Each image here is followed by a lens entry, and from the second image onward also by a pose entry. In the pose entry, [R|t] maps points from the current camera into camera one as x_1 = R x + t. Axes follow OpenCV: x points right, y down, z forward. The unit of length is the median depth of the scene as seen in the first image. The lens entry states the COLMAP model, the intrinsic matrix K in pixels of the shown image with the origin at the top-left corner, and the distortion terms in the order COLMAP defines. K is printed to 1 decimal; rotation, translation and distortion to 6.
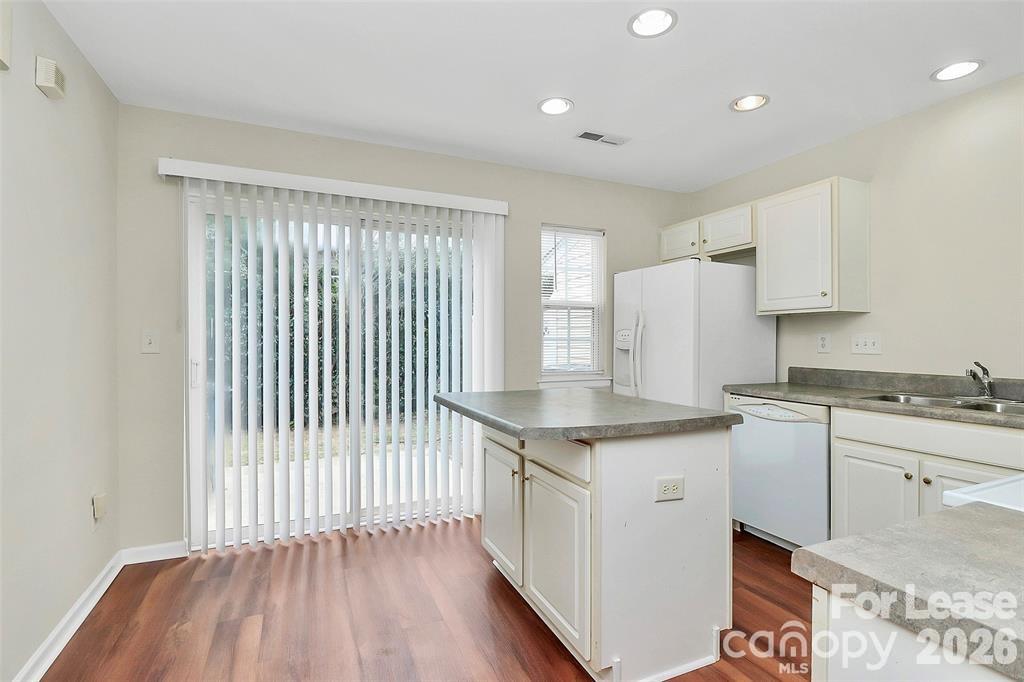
lens RADIAL K [[490.9, 0, 505.3], [0, 490.9, 336.1], [0, 0, 1]] dist [0.002544, -0.013217]
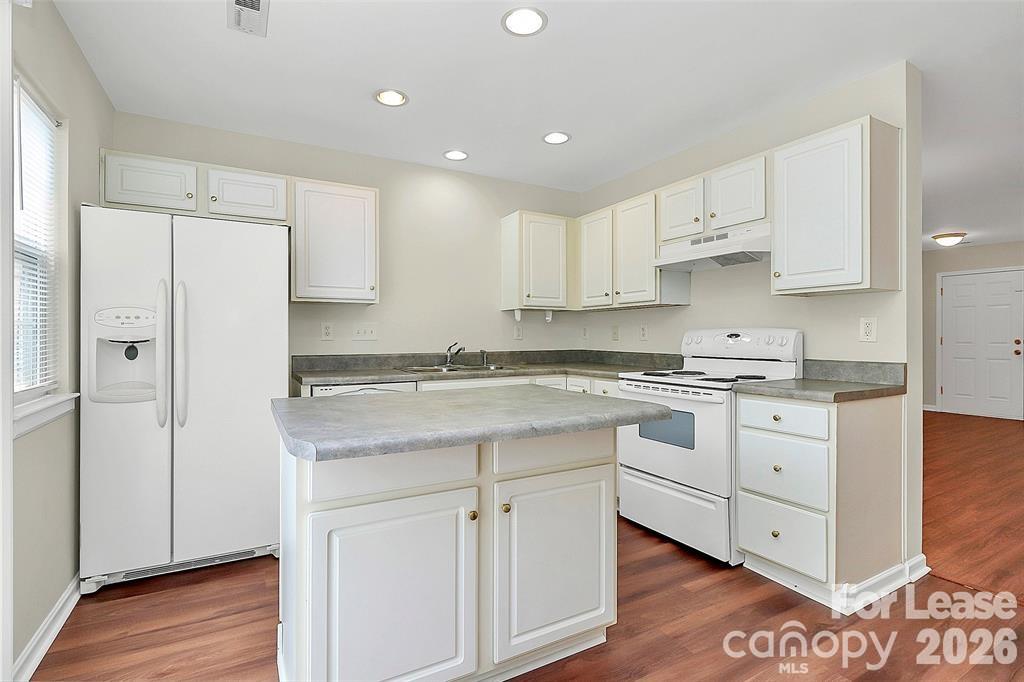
lens RADIAL K [[490.9, 0, 505.3], [0, 490.9, 336.1], [0, 0, 1]] dist [0.002544, -0.013217]
pose [[-0.097753, 0.000587, 0.995211, -0.498892], [-0.004075, 0.999991, -0.000990, 0.025473], [-0.995202, -0.004152, -0.097750, 0.784660]]
